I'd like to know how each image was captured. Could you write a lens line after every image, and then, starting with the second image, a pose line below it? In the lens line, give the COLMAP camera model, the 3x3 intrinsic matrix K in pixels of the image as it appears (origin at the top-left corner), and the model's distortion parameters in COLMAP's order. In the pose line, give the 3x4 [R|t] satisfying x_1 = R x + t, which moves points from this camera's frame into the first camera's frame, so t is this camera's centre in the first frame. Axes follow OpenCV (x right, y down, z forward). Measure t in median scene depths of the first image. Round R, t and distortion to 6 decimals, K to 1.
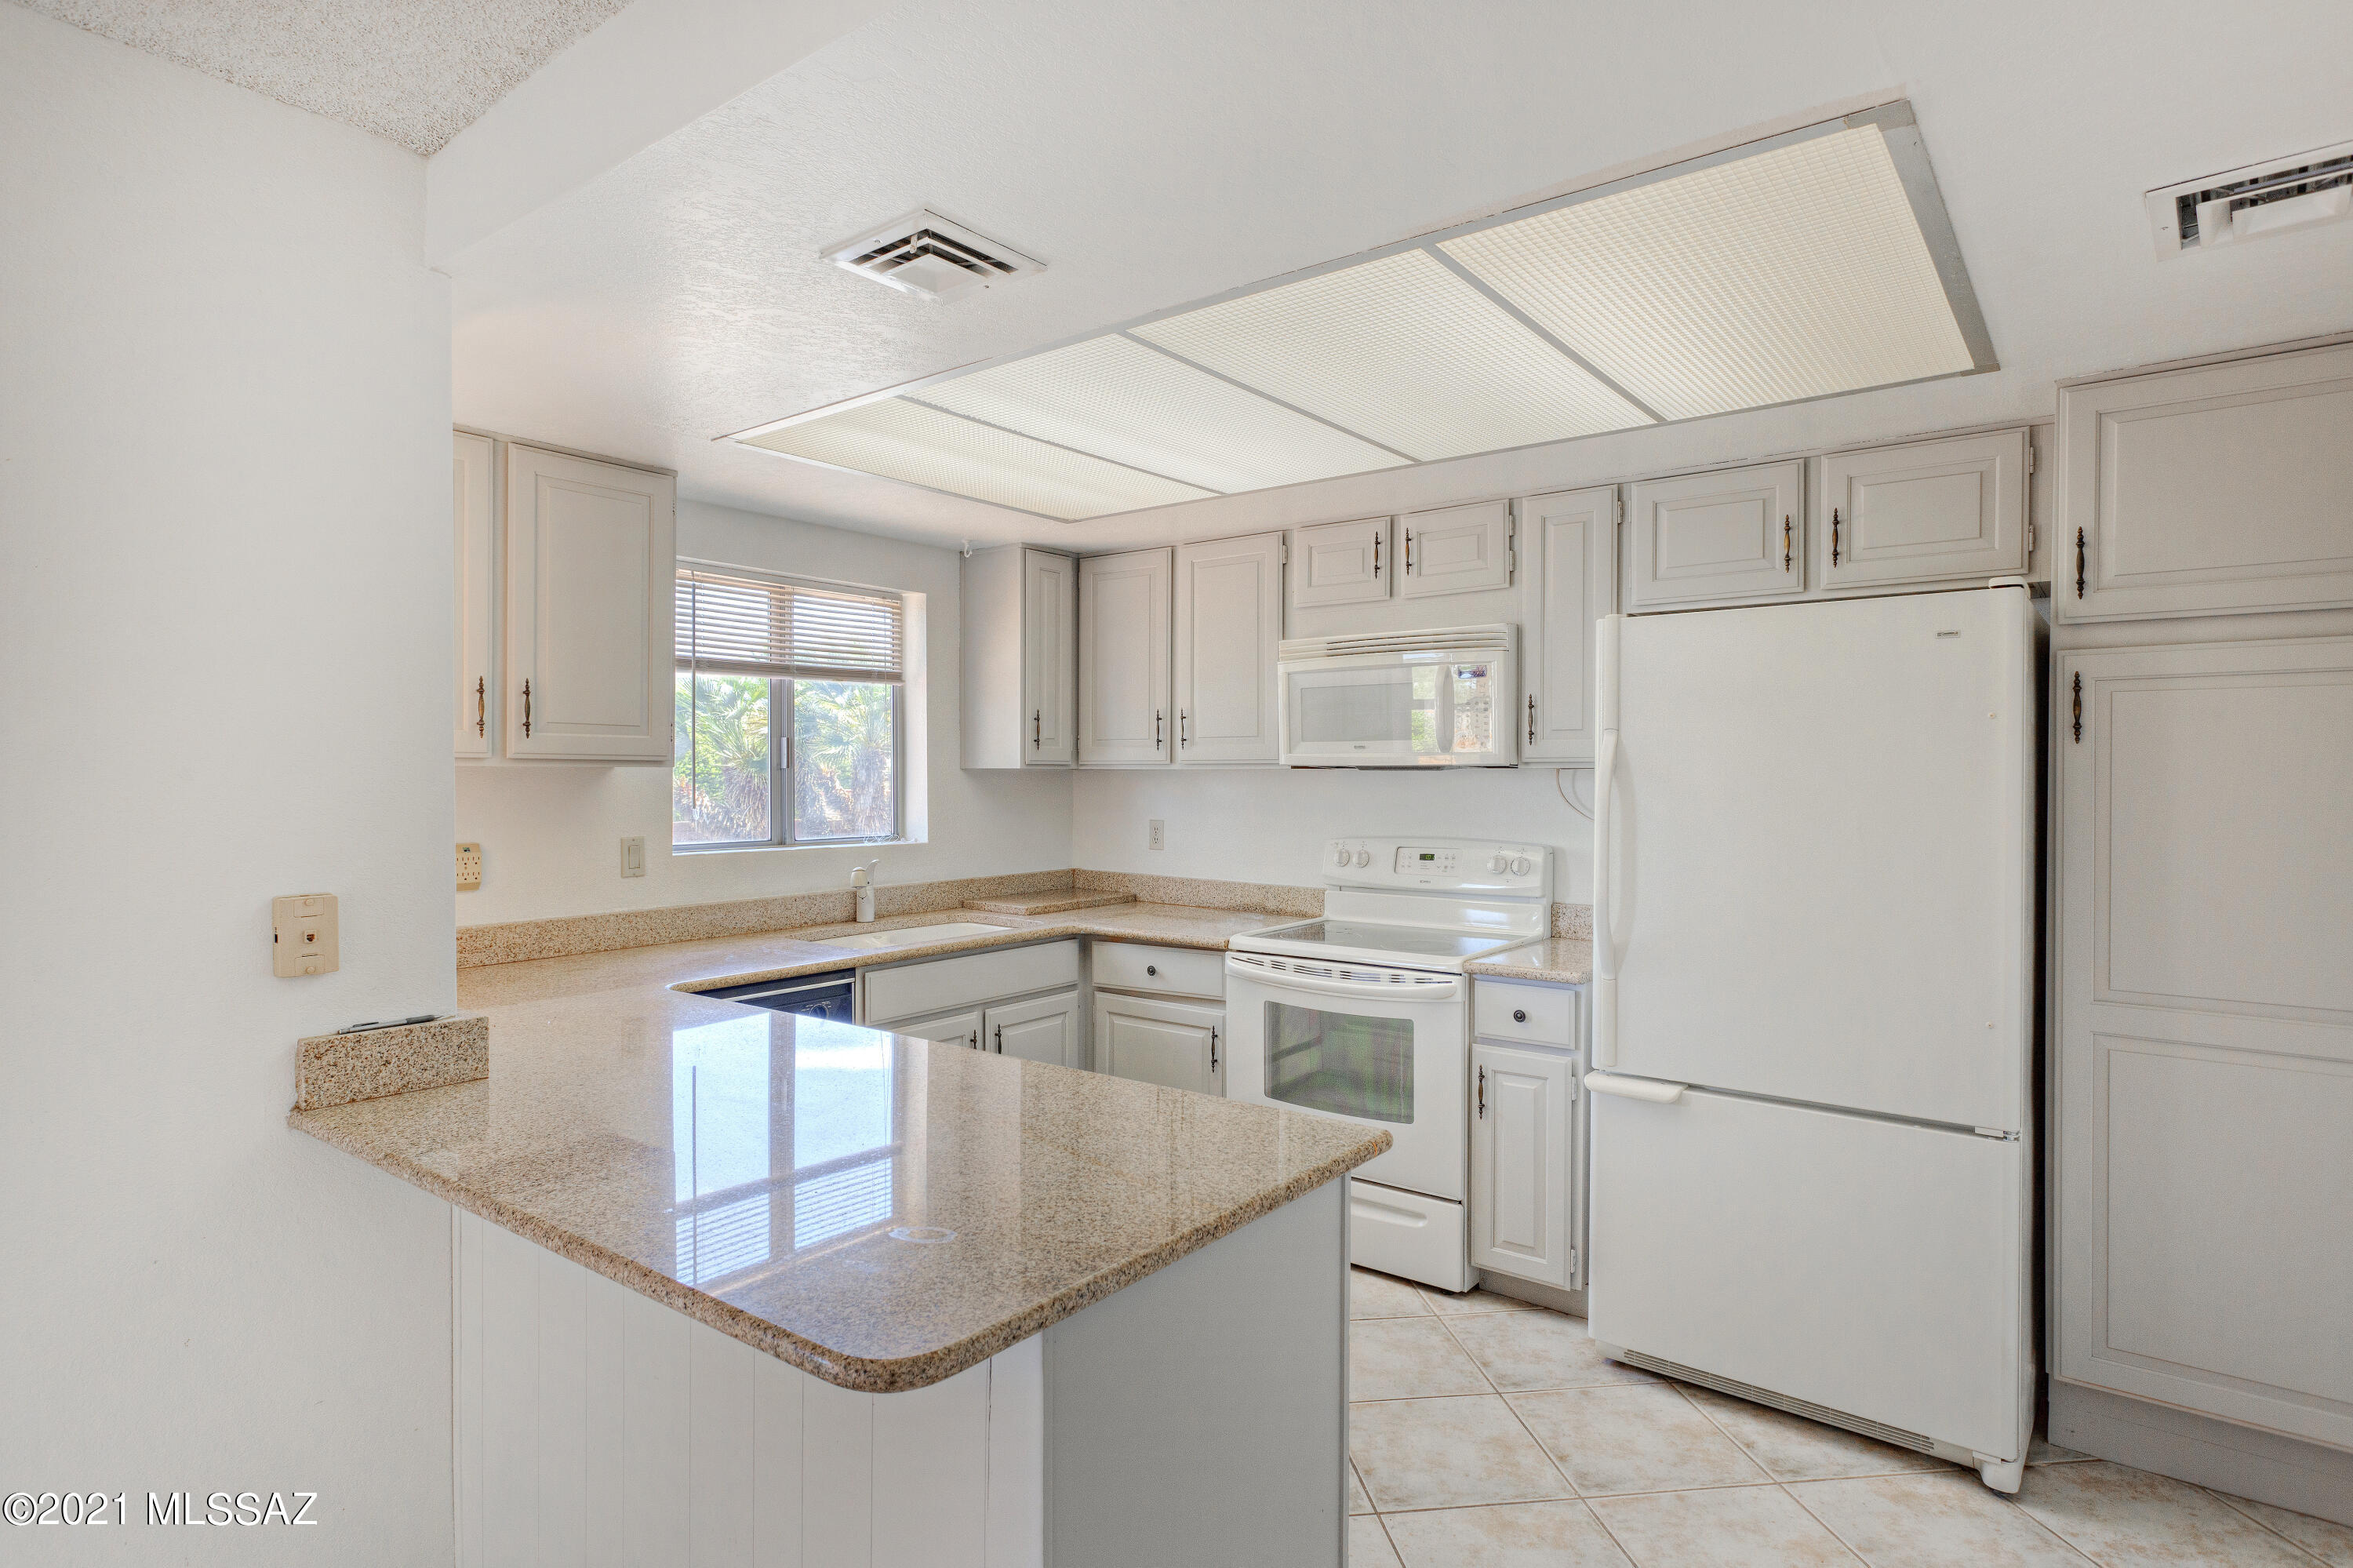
lens RADIAL K [[1250.7, 0, 1175.0], [0, 1250.7, 791.3], [0, 0, 1]] dist [-0.005017, -0.000269]
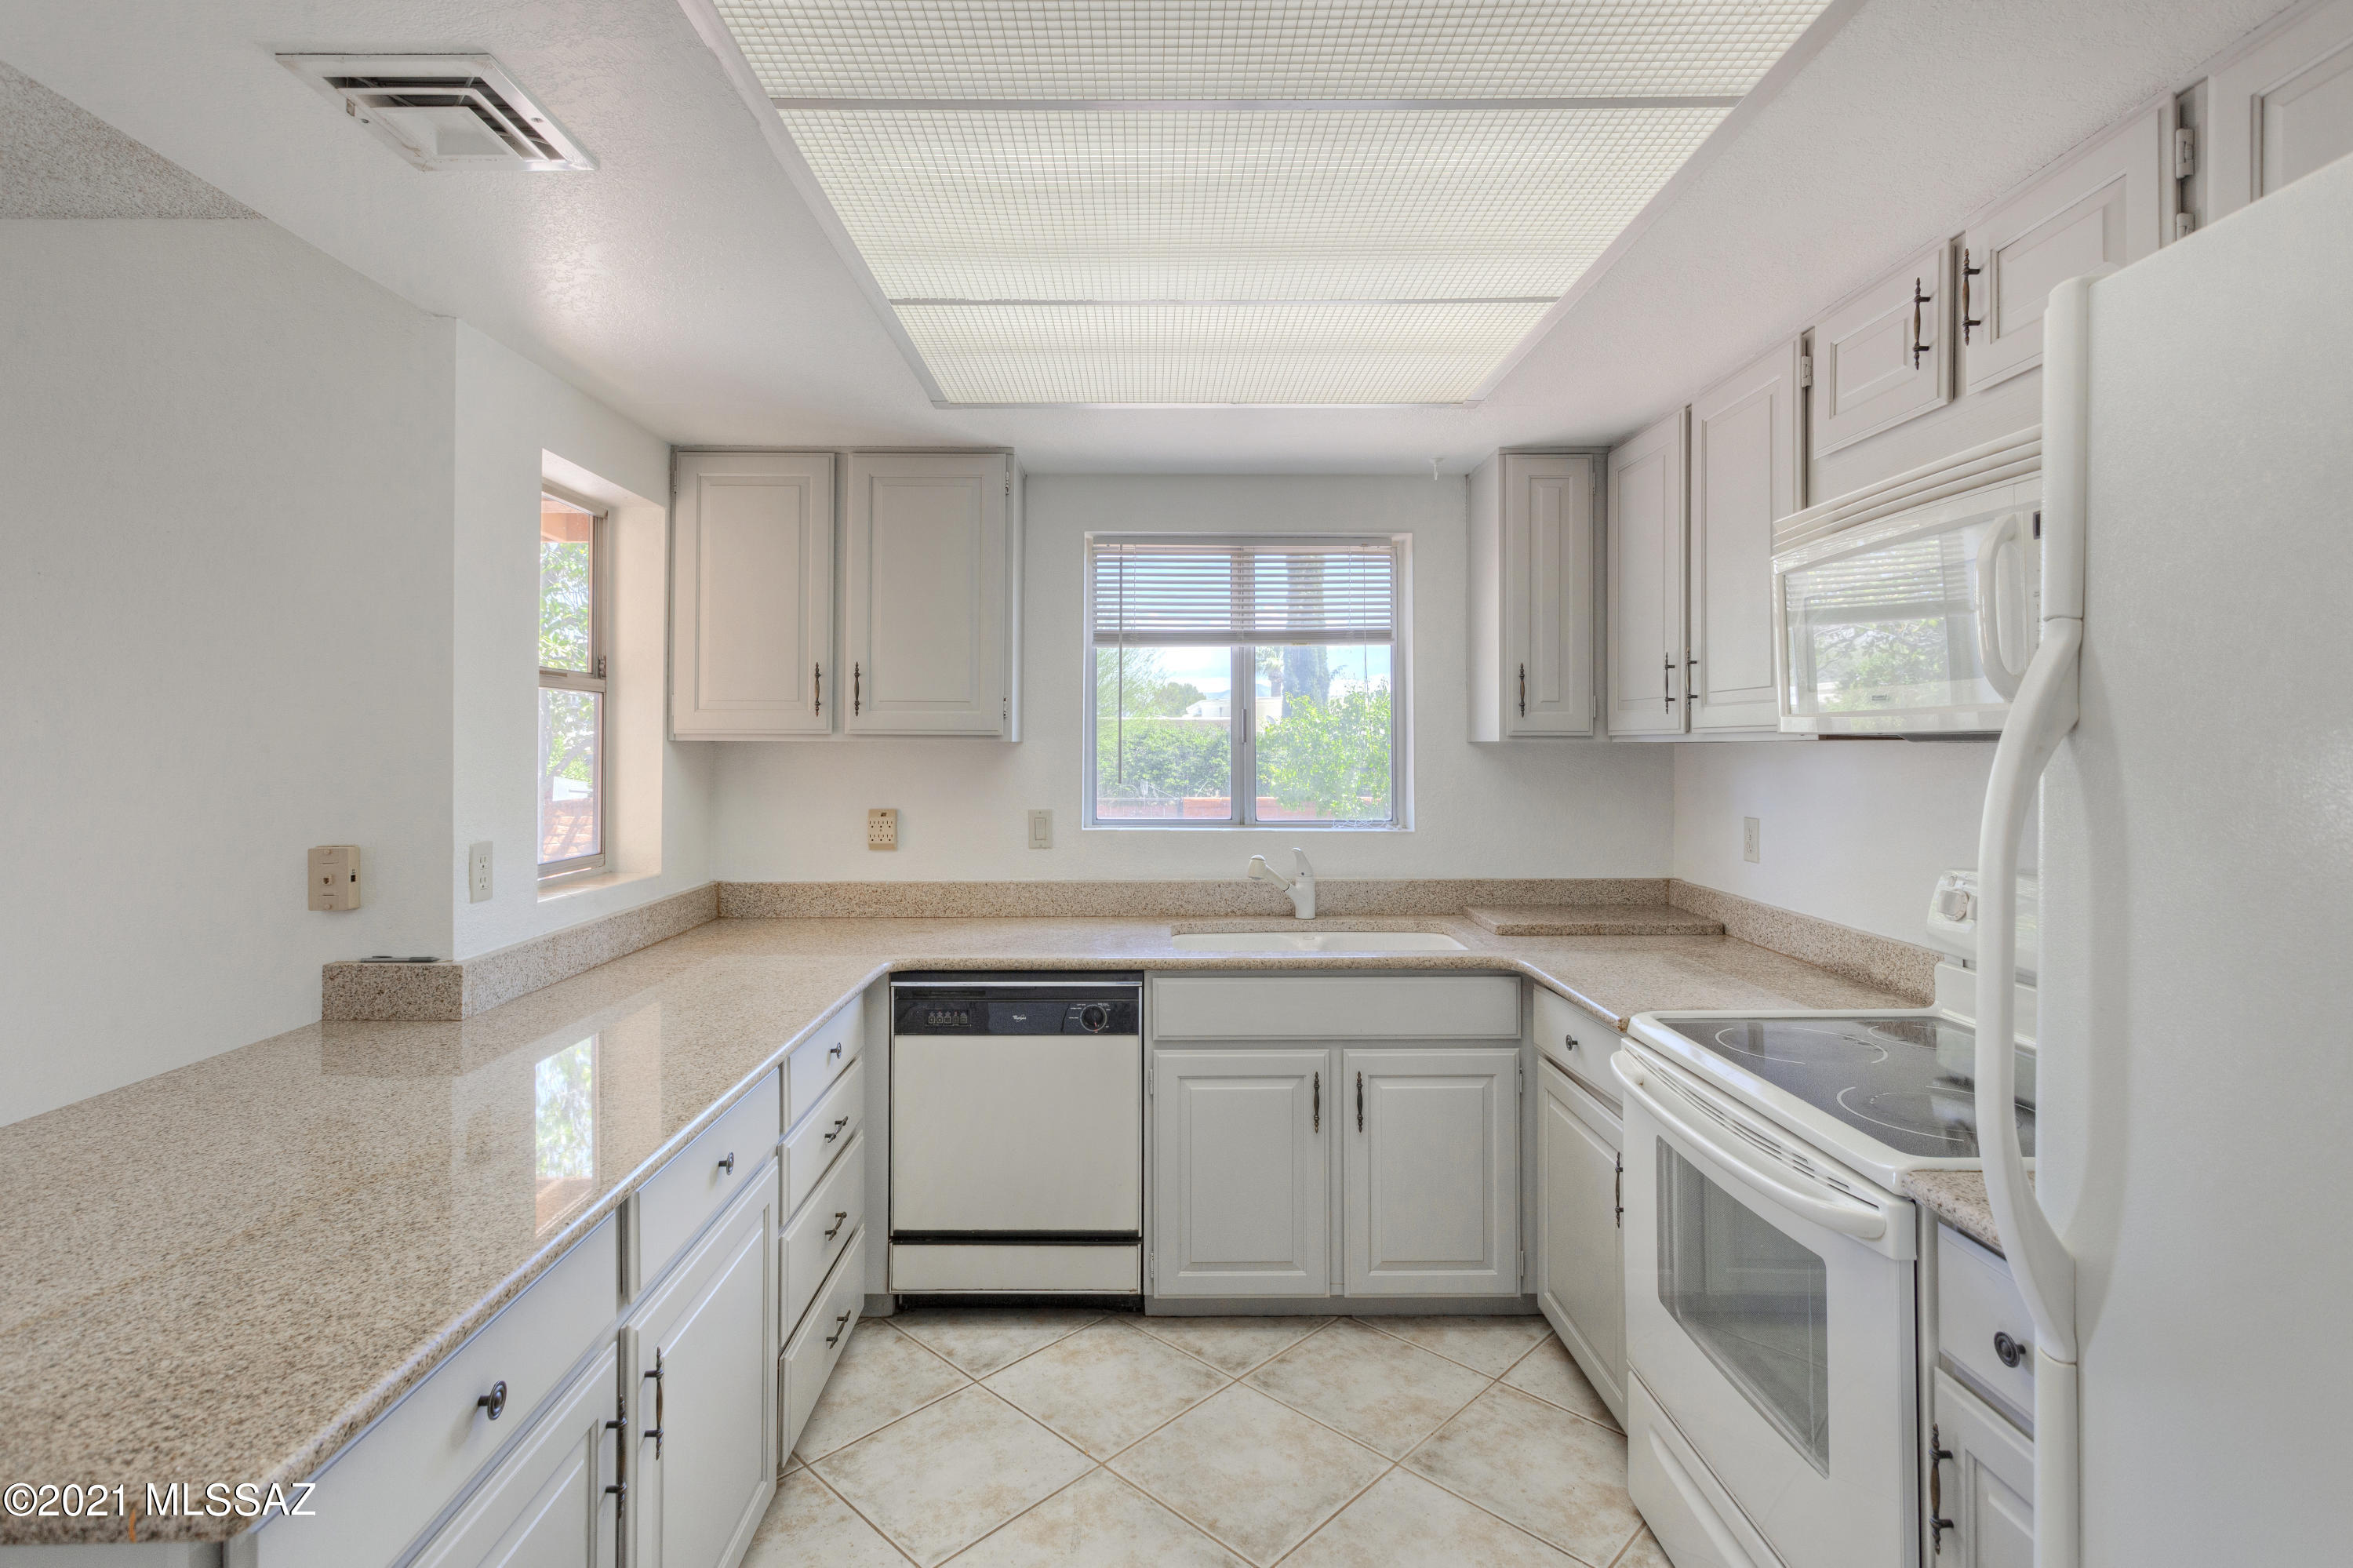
lens RADIAL K [[1127.6, 0, 1125.9], [0, 1127.6, 740.5], [0, 0, 1]] dist [-0.000485, 0.000430]
pose [[0.608661, -0.005112, -0.793414, 0.318183], [-0.011690, 0.999813, -0.015410, -0.006336], [0.793344, 0.018655, 0.608487, 0.444353]]
